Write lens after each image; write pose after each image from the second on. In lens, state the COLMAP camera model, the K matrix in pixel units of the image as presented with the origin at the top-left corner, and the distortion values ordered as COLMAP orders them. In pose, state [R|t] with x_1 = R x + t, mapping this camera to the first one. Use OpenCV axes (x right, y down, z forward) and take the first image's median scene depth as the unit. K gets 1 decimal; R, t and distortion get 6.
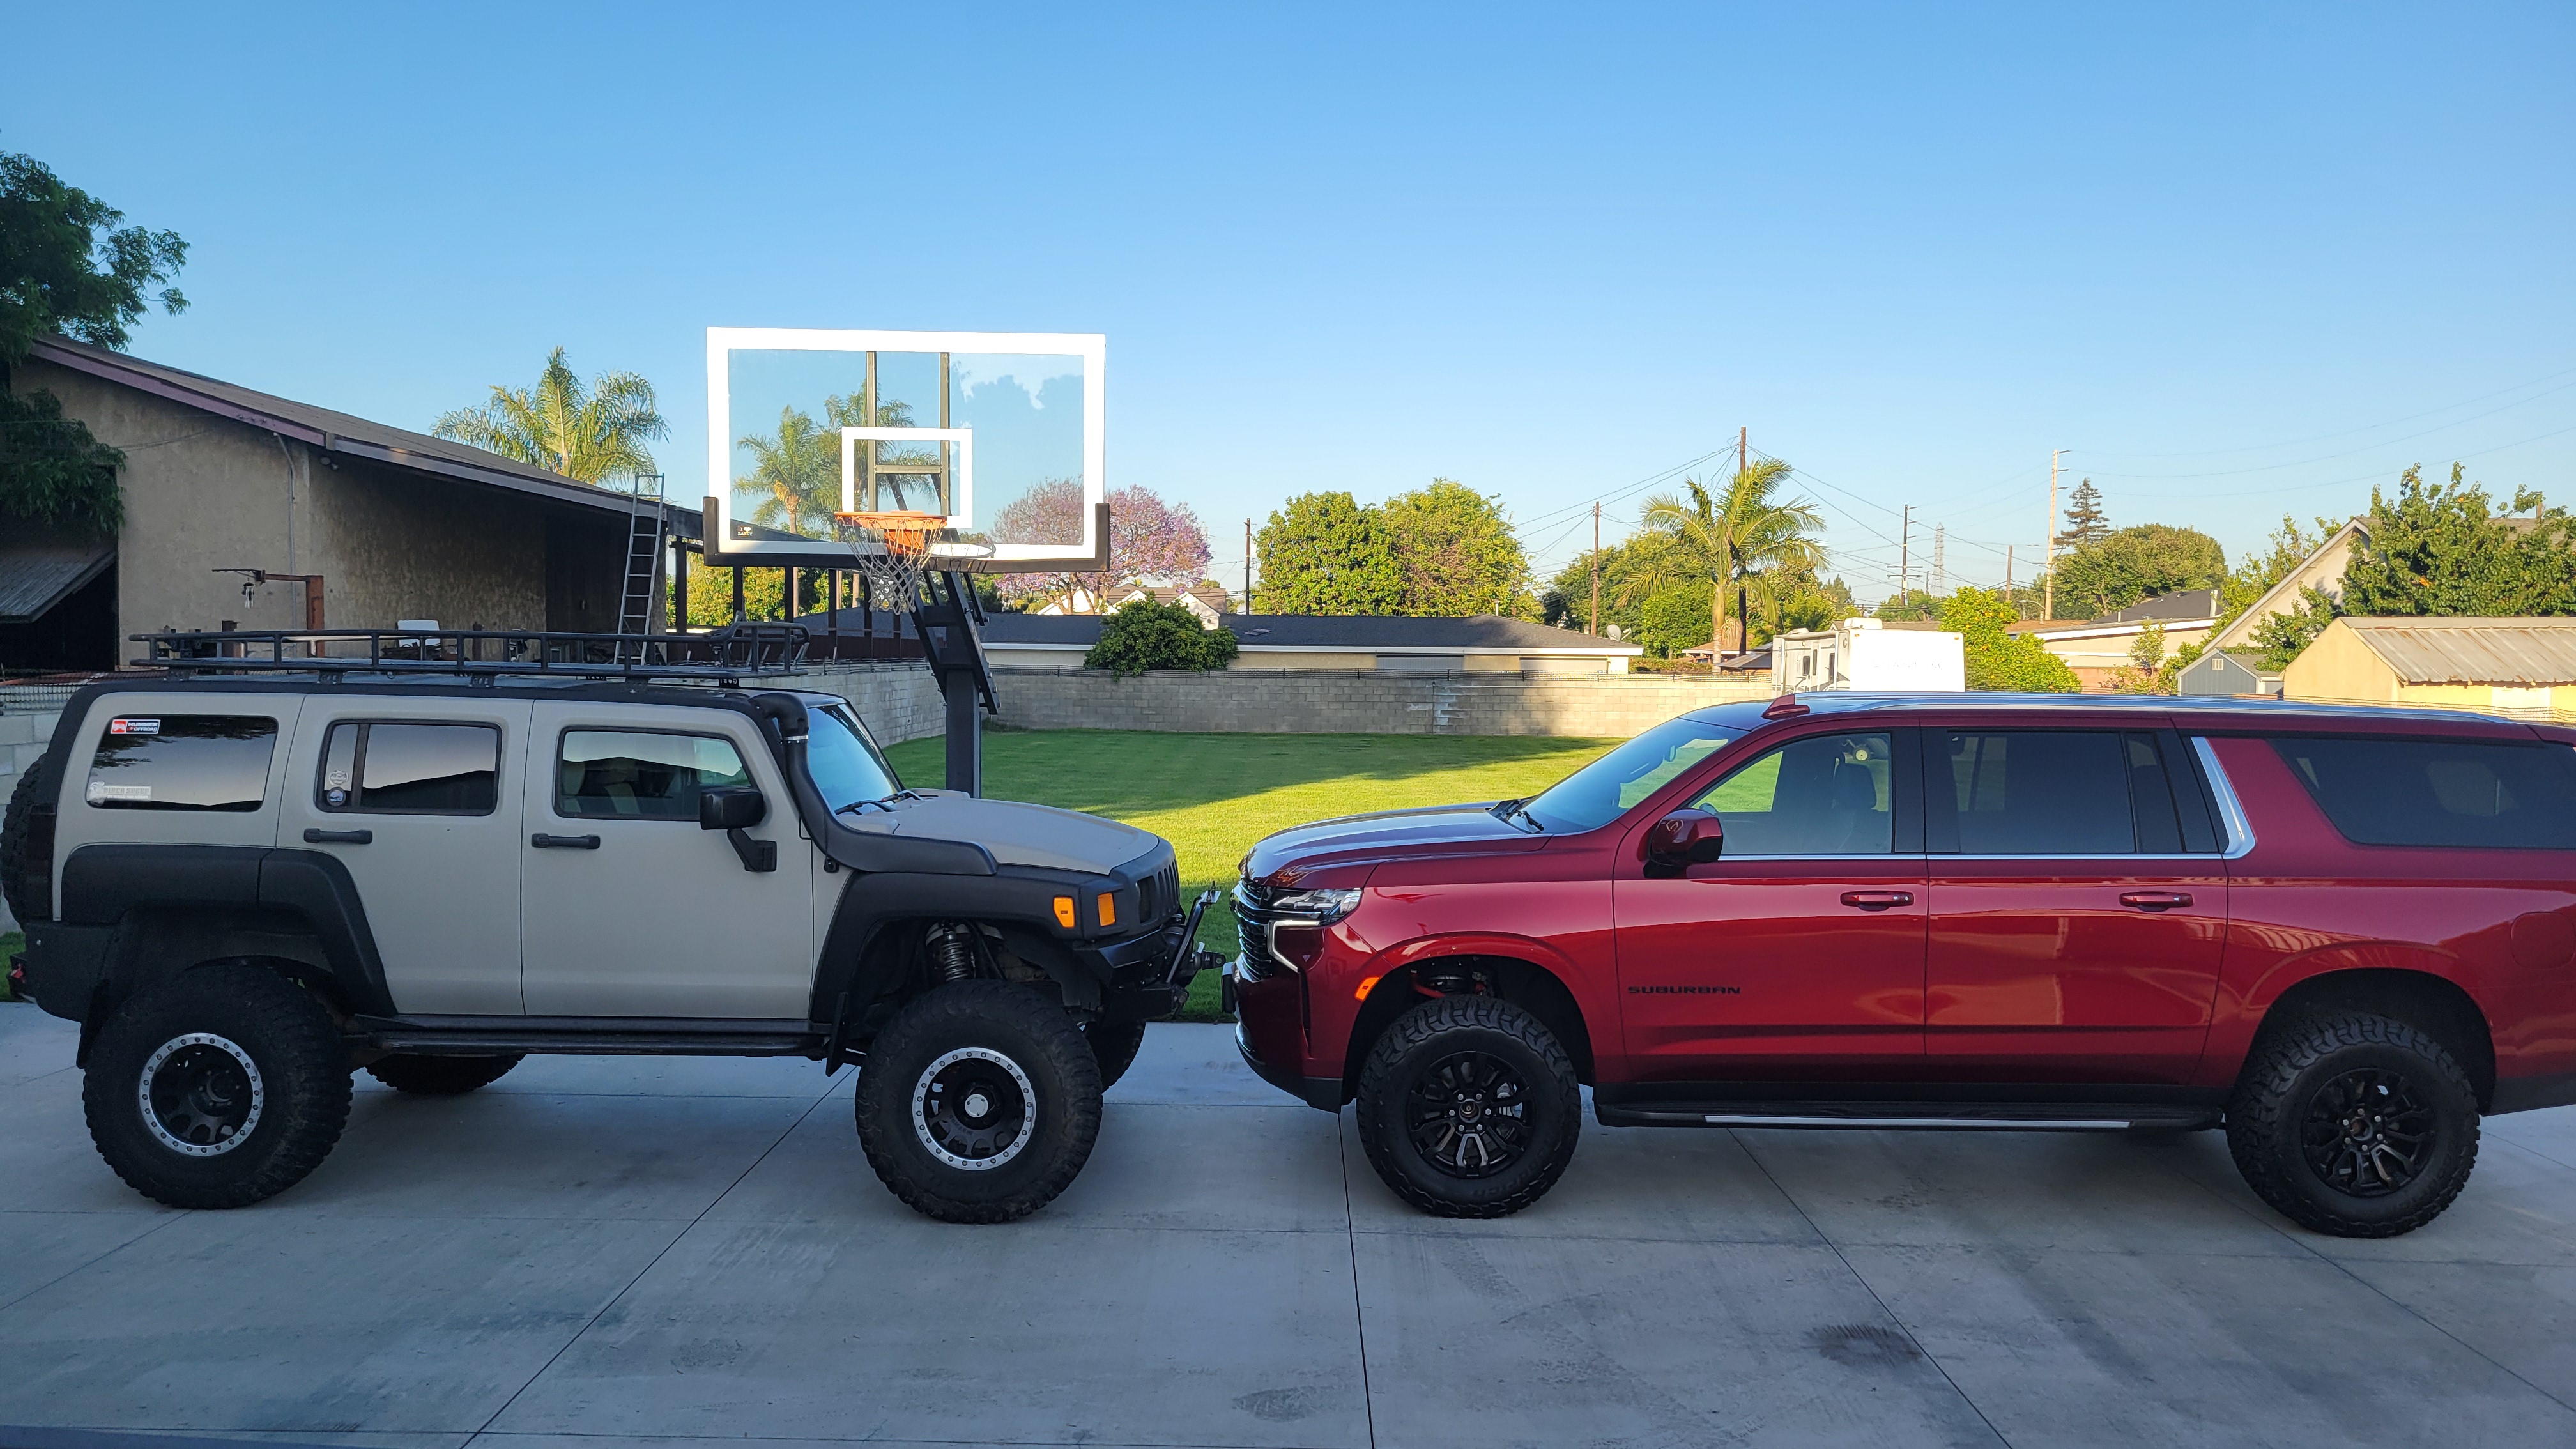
lens RADIAL K [[1970.5, 0, 1291.0], [0, 1970.5, 729.2], [0, 0, 1]] dist [0.043725, -0.001425]
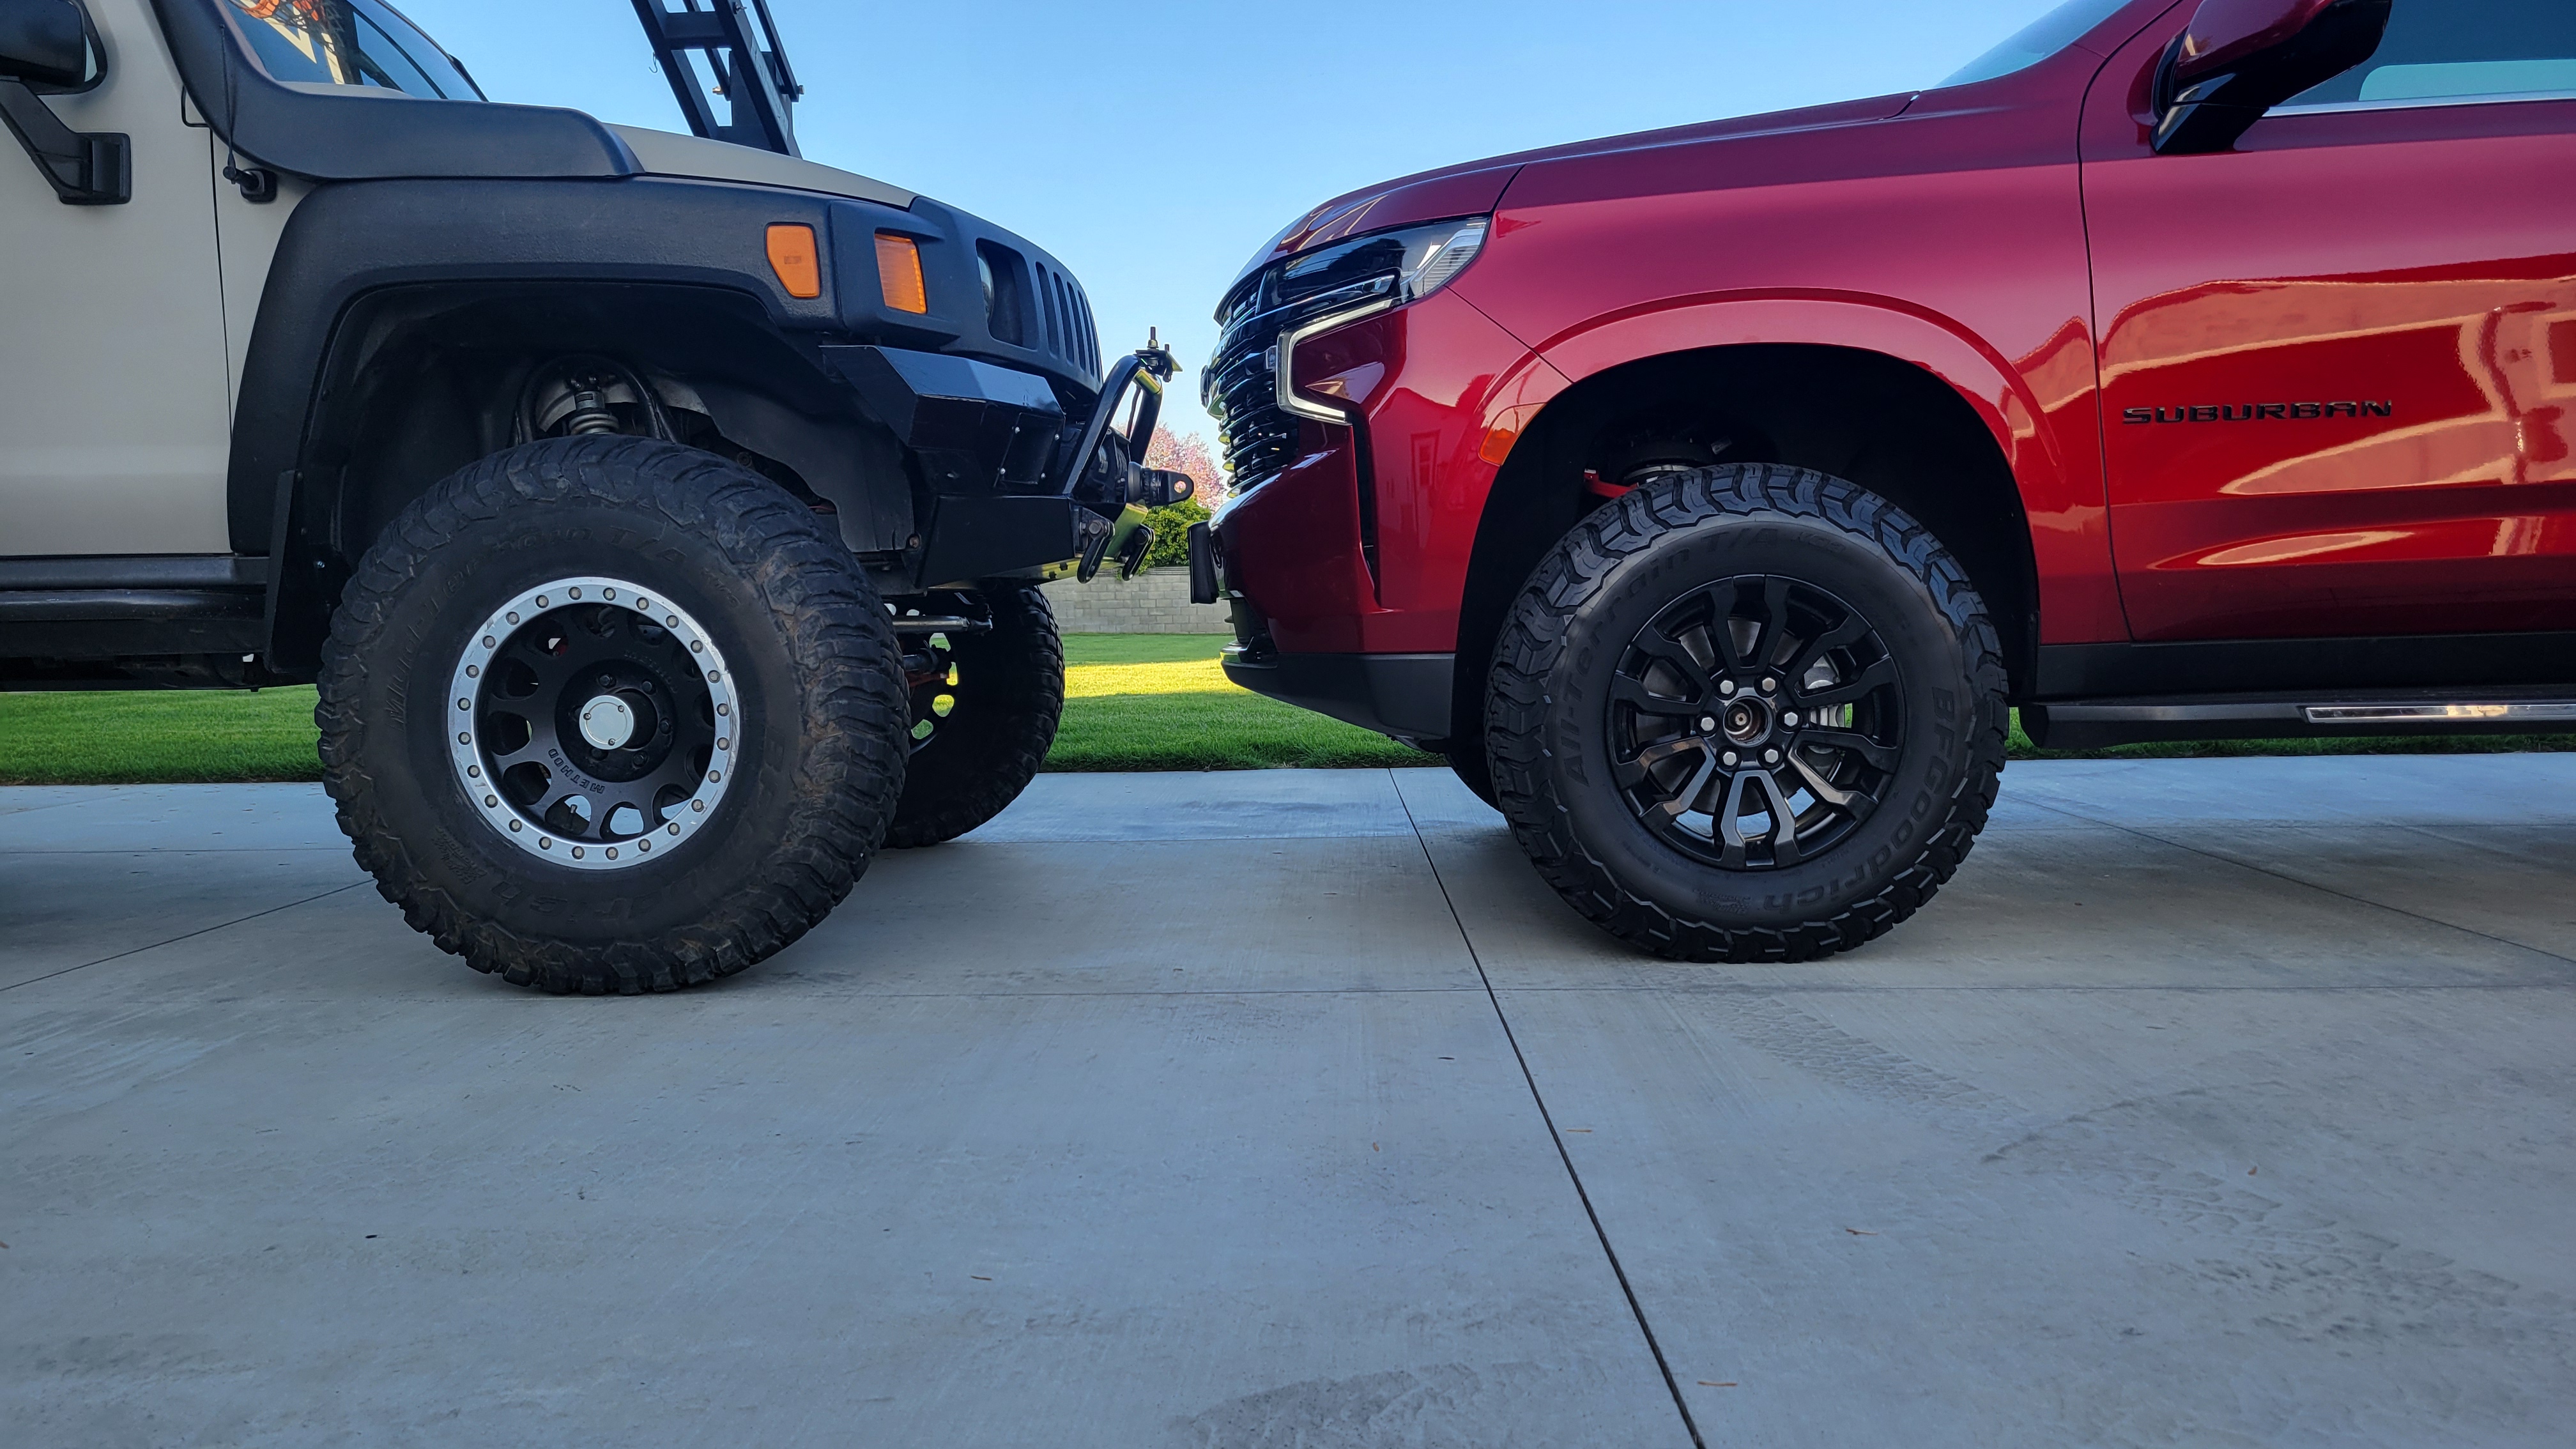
lens RADIAL K [[1970.5, 0, 1286.1], [0, 1970.5, 719.5], [0, 0, 1]] dist [0.043725, -0.001425]
pose [[0.999508, -0.028313, -0.013521, -0.005922], [0.028541, 0.999448, 0.017013, 0.185689], [0.013032, -0.017390, 0.999764, 0.569076]]
